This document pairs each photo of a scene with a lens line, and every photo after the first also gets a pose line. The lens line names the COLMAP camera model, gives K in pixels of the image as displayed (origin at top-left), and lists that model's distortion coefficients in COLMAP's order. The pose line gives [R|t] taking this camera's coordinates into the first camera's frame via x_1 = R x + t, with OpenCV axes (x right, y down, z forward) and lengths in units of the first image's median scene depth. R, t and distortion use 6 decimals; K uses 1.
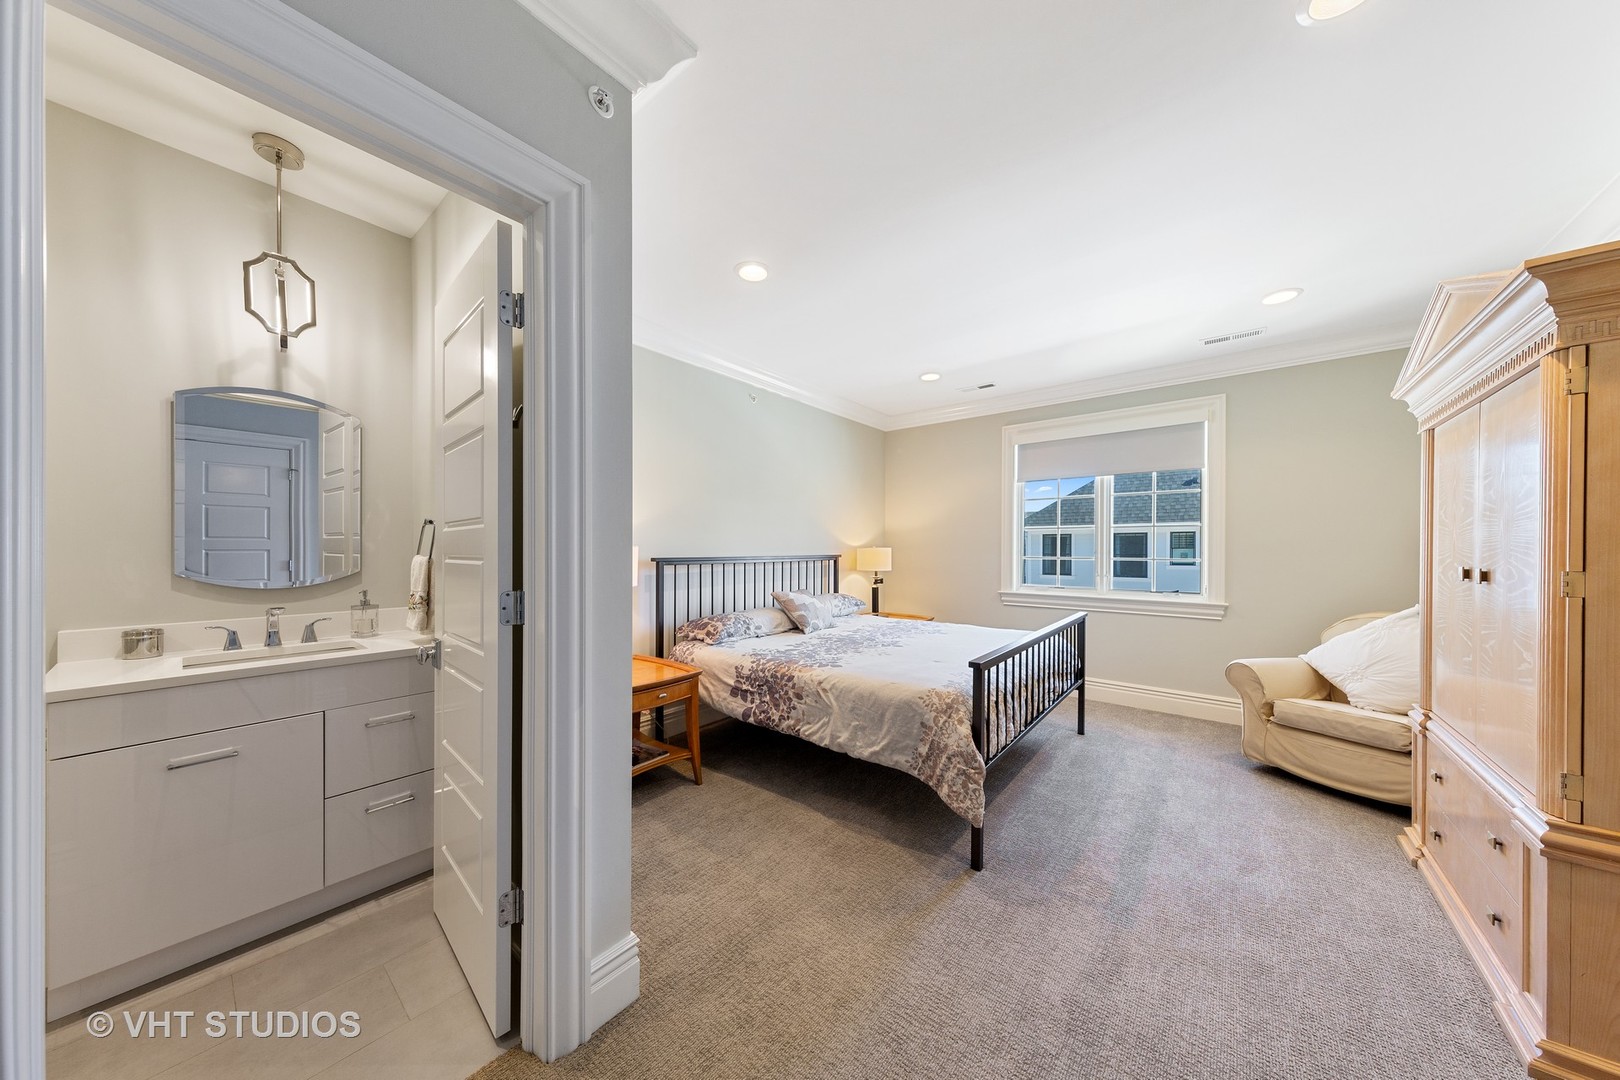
lens RADIAL K [[508.8, 0, 812.9], [0, 508.8, 549.7], [0, 0, 1]] dist [-0.001081, -0.000064]
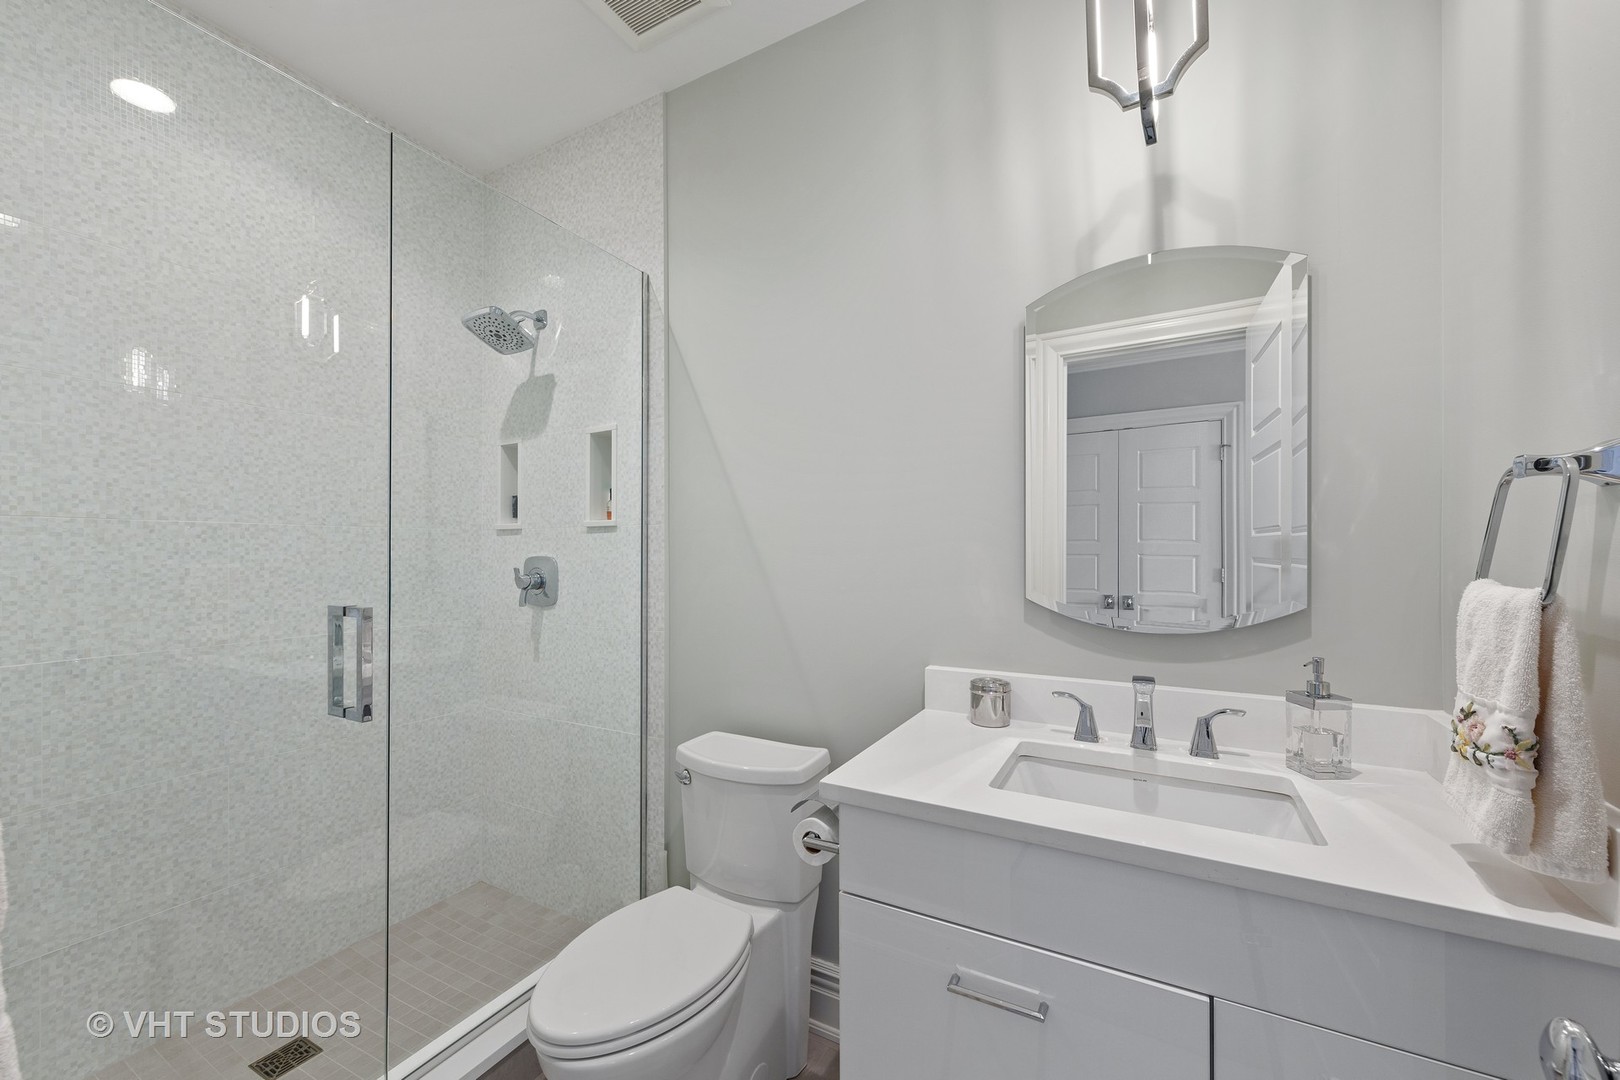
lens RADIAL K [[640.8, 0, 810.6], [0, 640.8, 549.4], [0, 0, 1]] dist [0.000316, 0.000302]
pose [[0.177245, -0.004350, -0.984157, -0.483899], [-0.001014, 0.999989, -0.004602, -0.005285], [0.984166, 0.001814, 0.177239, 0.550551]]
